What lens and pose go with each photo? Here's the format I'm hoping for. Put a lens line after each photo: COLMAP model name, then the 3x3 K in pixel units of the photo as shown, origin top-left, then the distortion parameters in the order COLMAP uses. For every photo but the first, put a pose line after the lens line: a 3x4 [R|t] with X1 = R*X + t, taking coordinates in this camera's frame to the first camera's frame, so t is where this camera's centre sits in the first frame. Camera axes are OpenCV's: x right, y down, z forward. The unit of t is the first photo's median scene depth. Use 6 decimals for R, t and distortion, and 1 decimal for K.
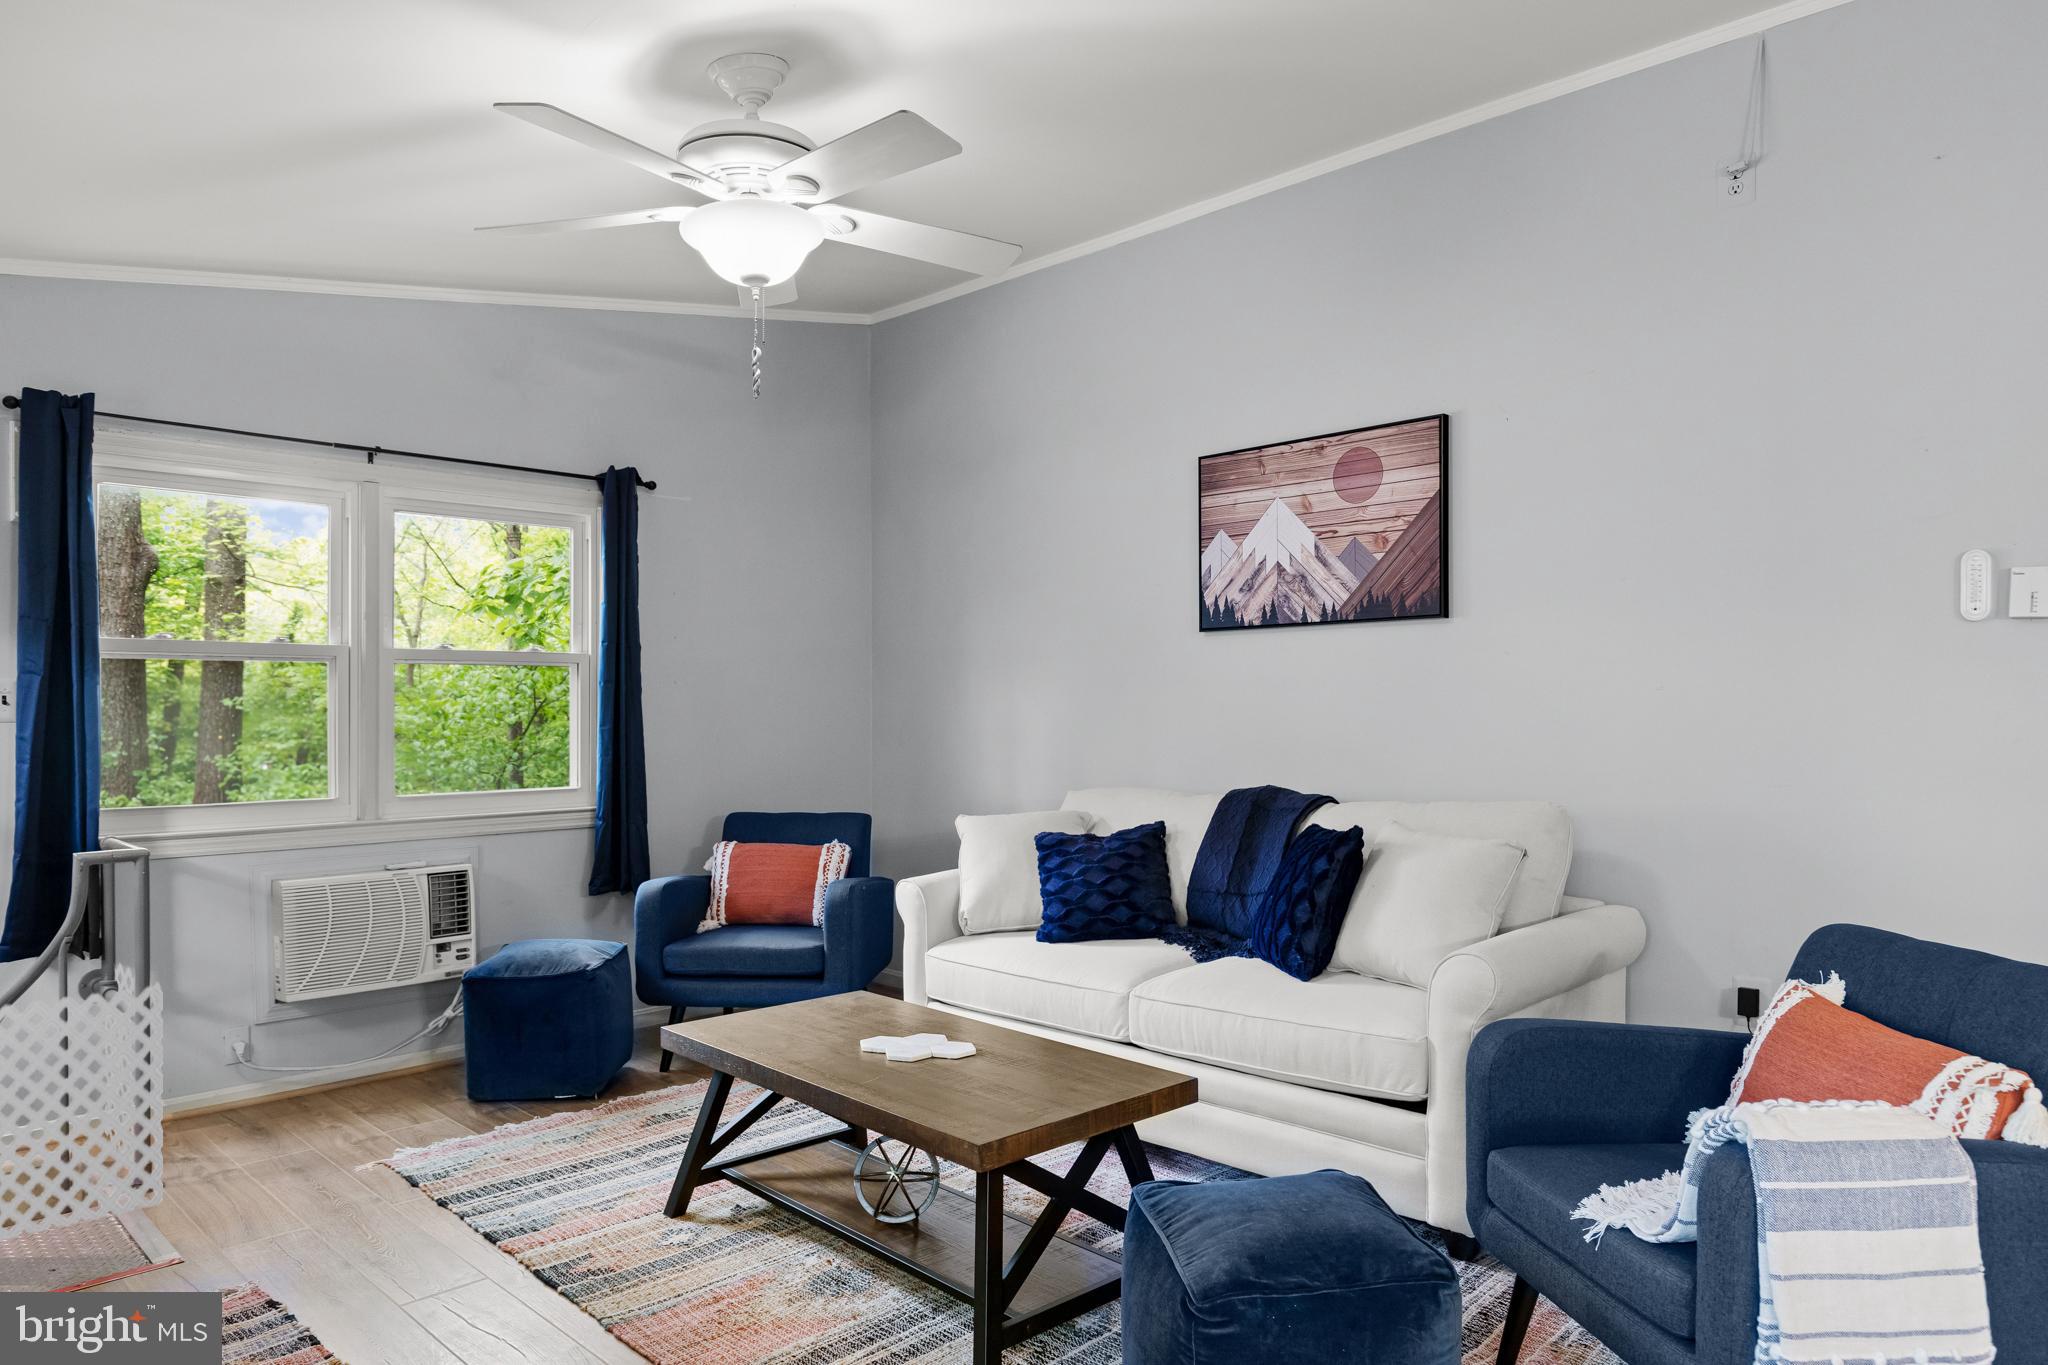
lens RADIAL K [[1321.1, 0, 1023.1], [0, 1321.1, 707.8], [0, 0, 1]] dist [0.003028, 0.000339]
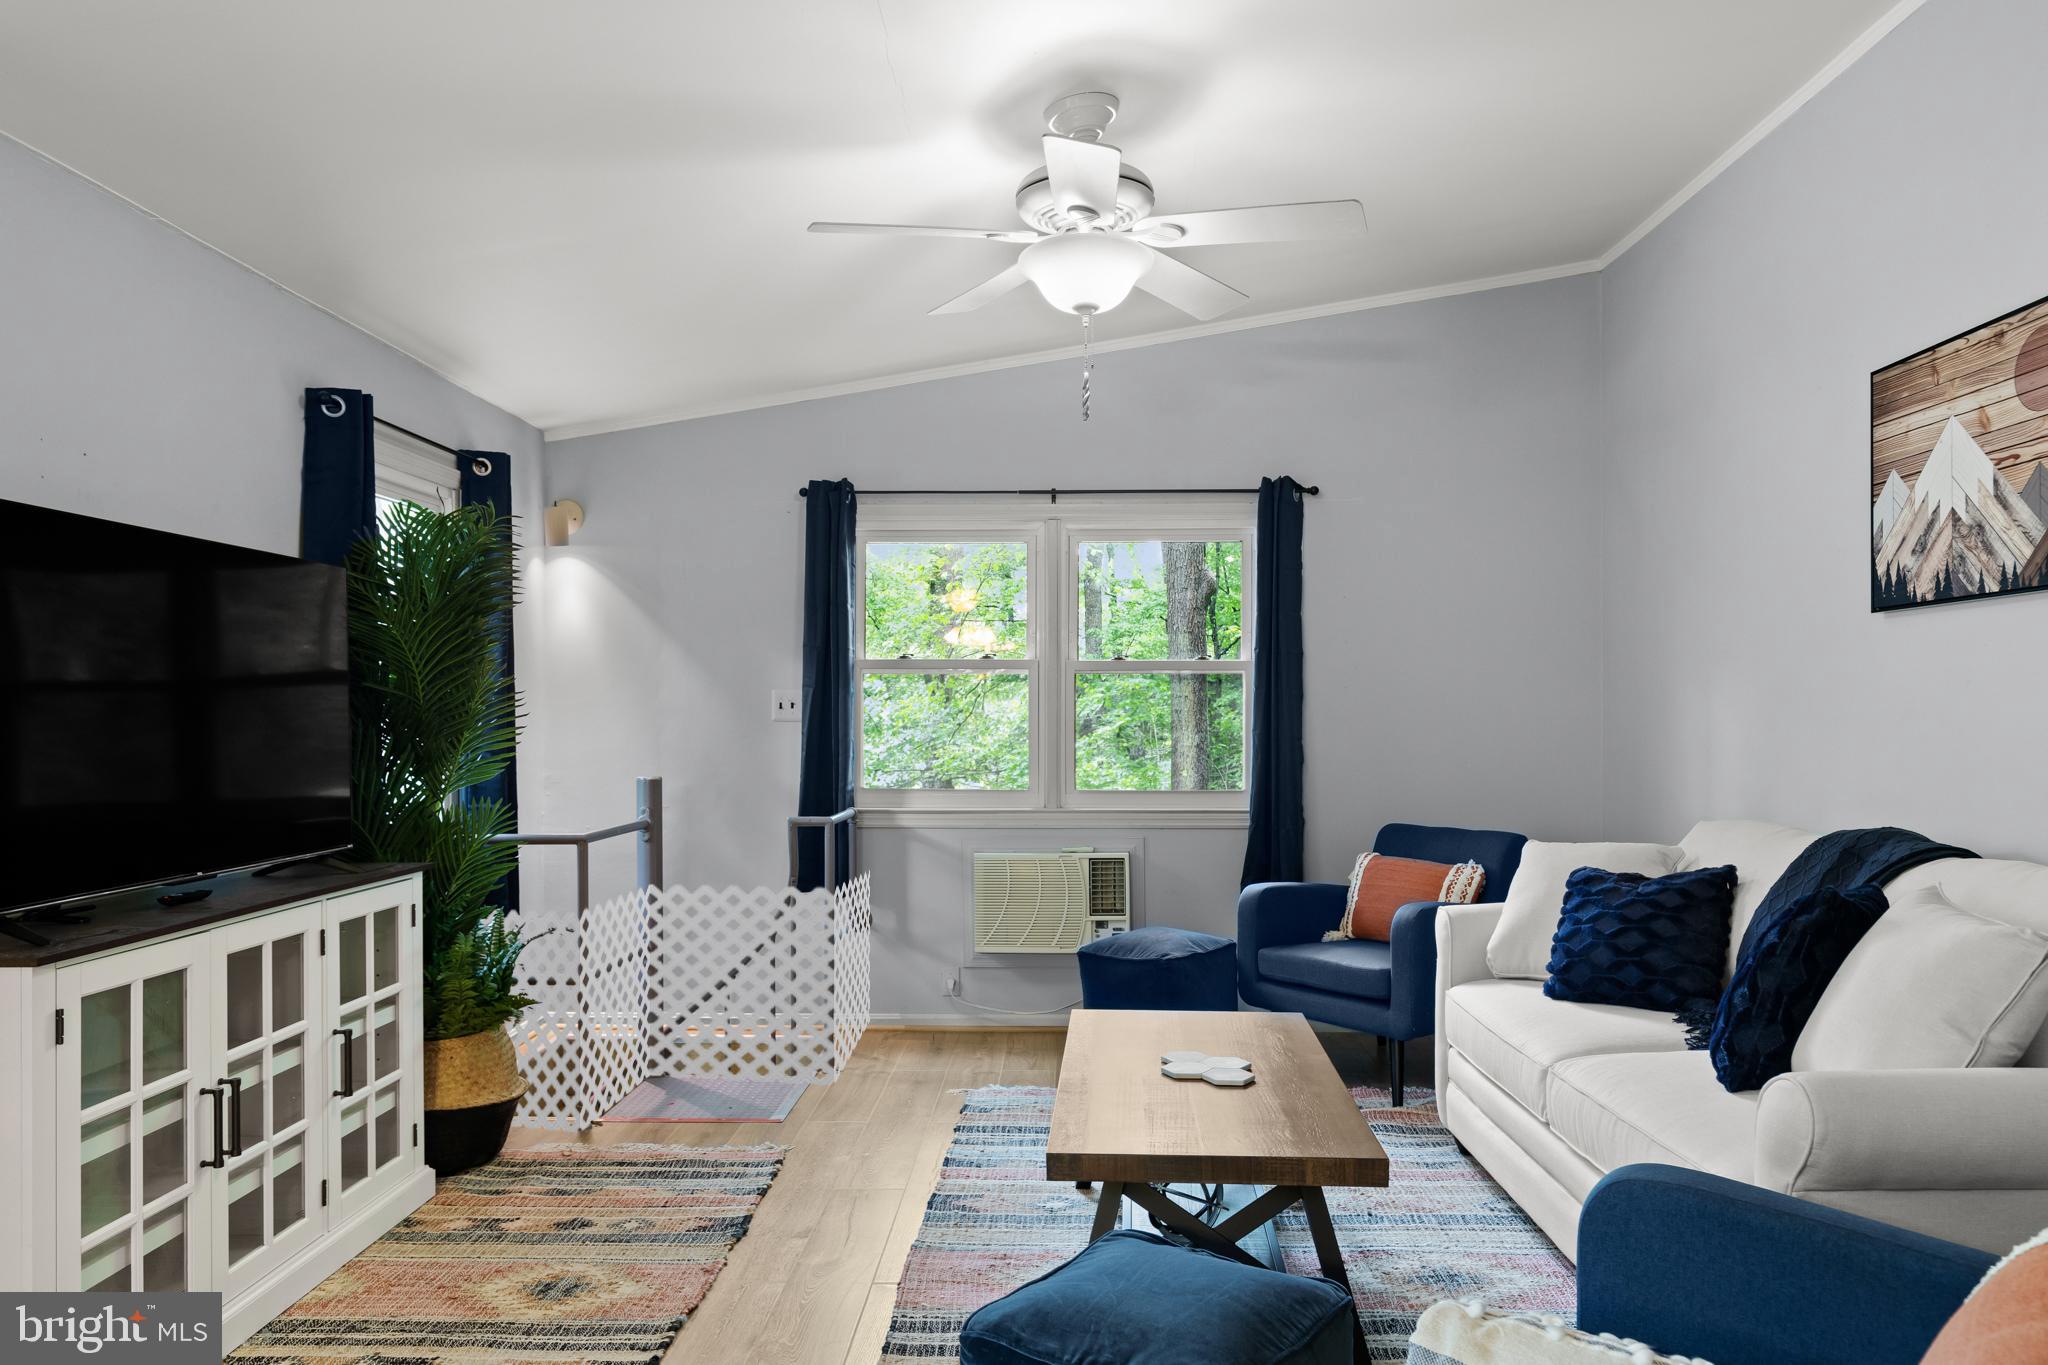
lens RADIAL K [[1388.9, 0, 1021.2], [0, 1388.9, 703.1], [0, 0, 1]] dist [0.007094, 0.000334]
pose [[0.683833, -0.000462, -0.729639, 0.396377], [-0.003116, 0.999989, -0.003554, -0.003767], [0.729632, 0.004704, 0.683824, 0.143138]]
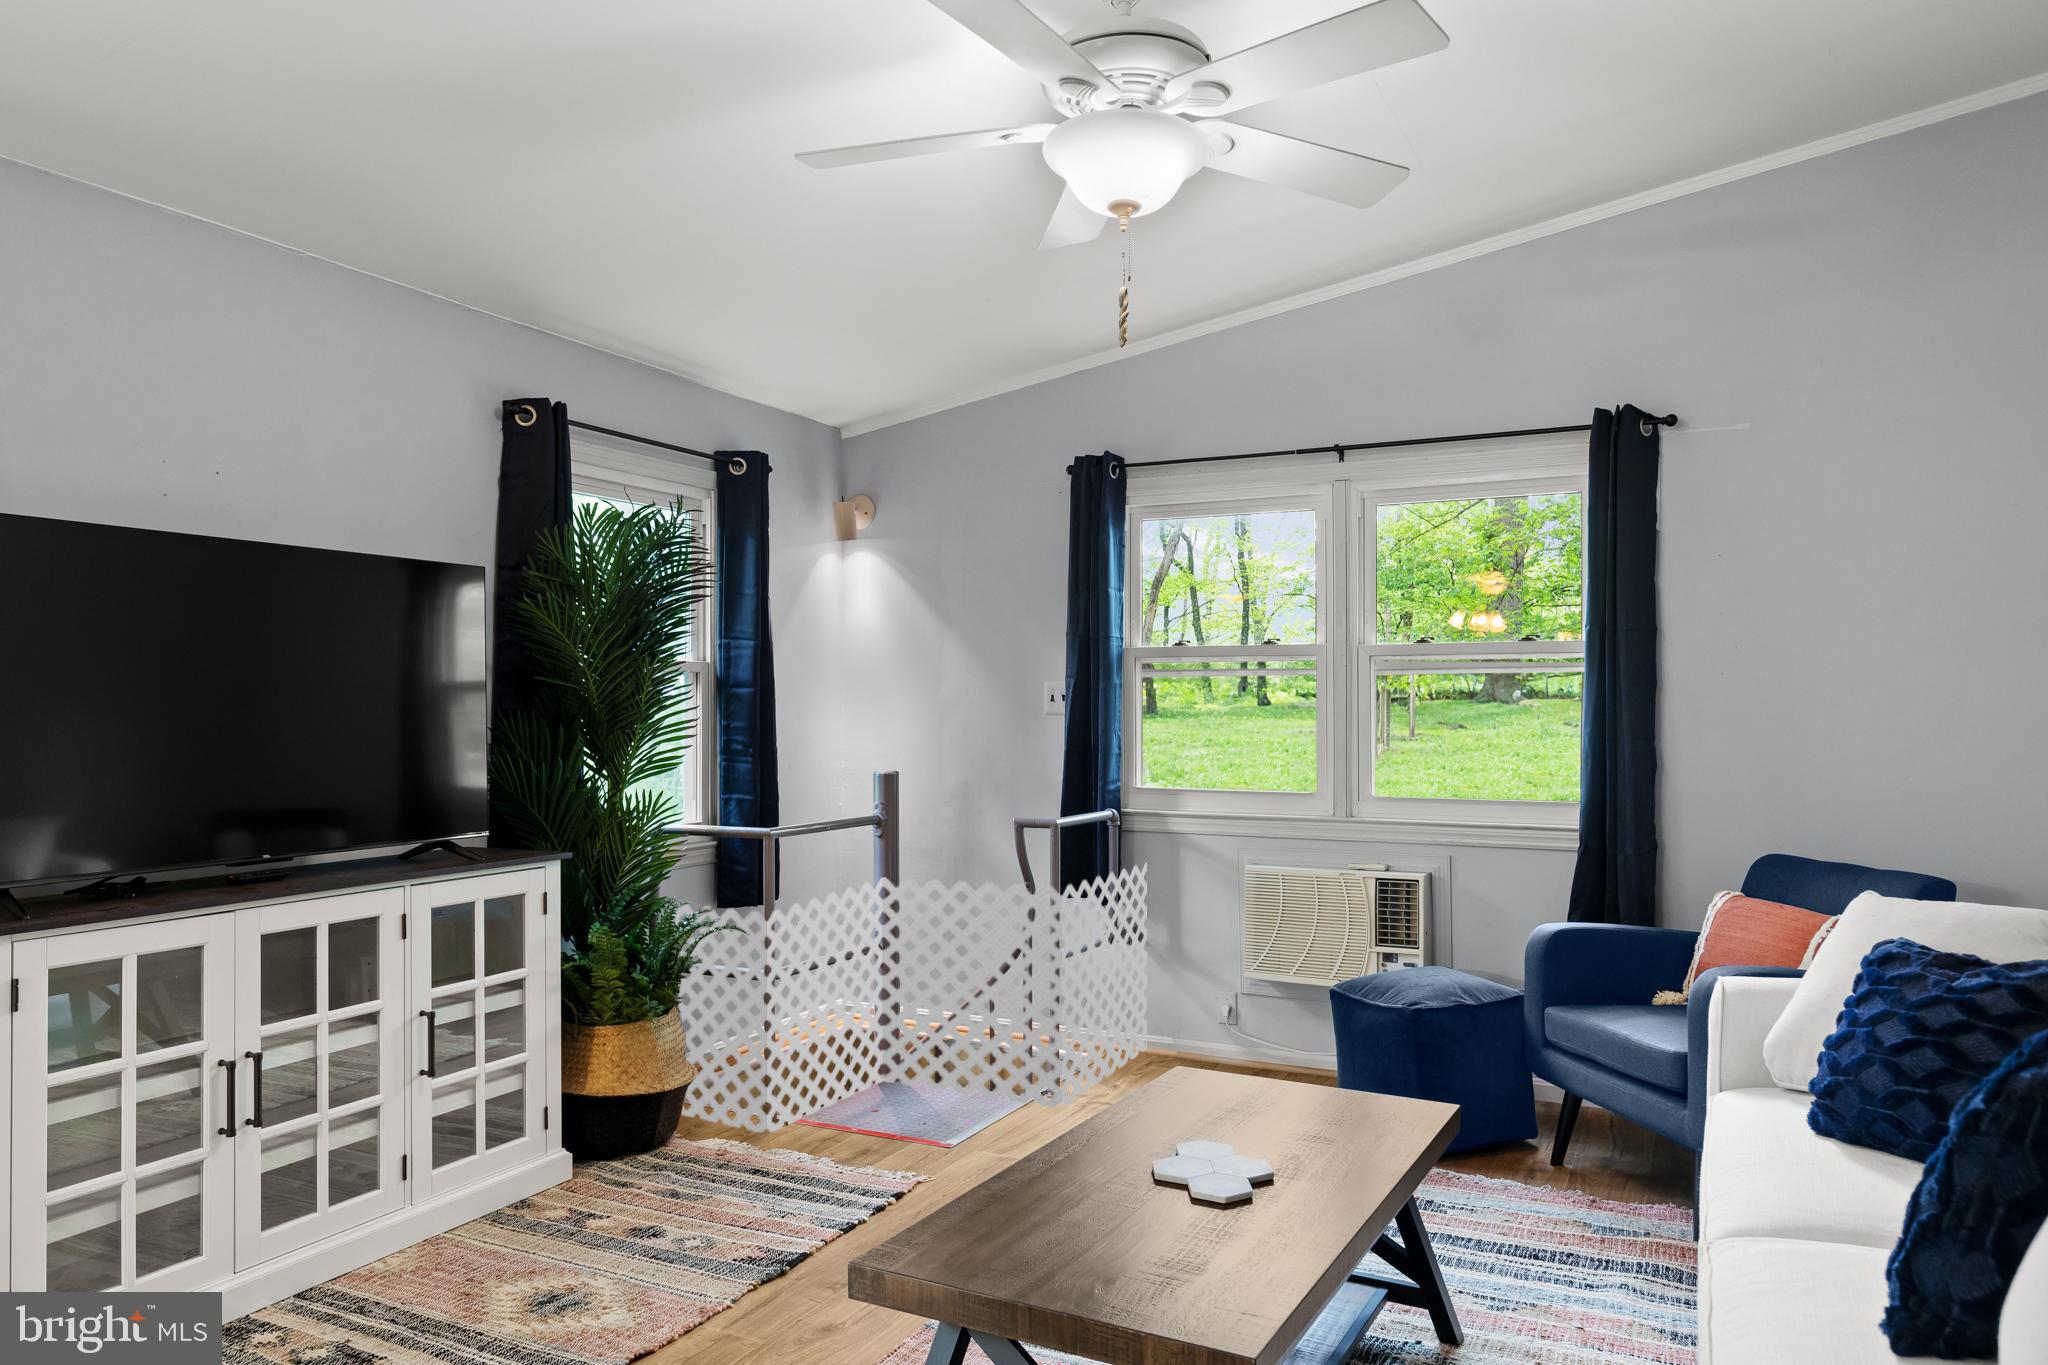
lens RADIAL K [[1361.3, 0, 1025.1], [0, 1361.3, 693.8], [0, 0, 1]] dist [0.002101, 0.002893]
pose [[0.314386, -0.003164, -0.949290, 0.425992], [-0.001626, 0.999991, -0.003872, -0.004451], [0.949294, 0.002761, 0.314378, 0.460873]]
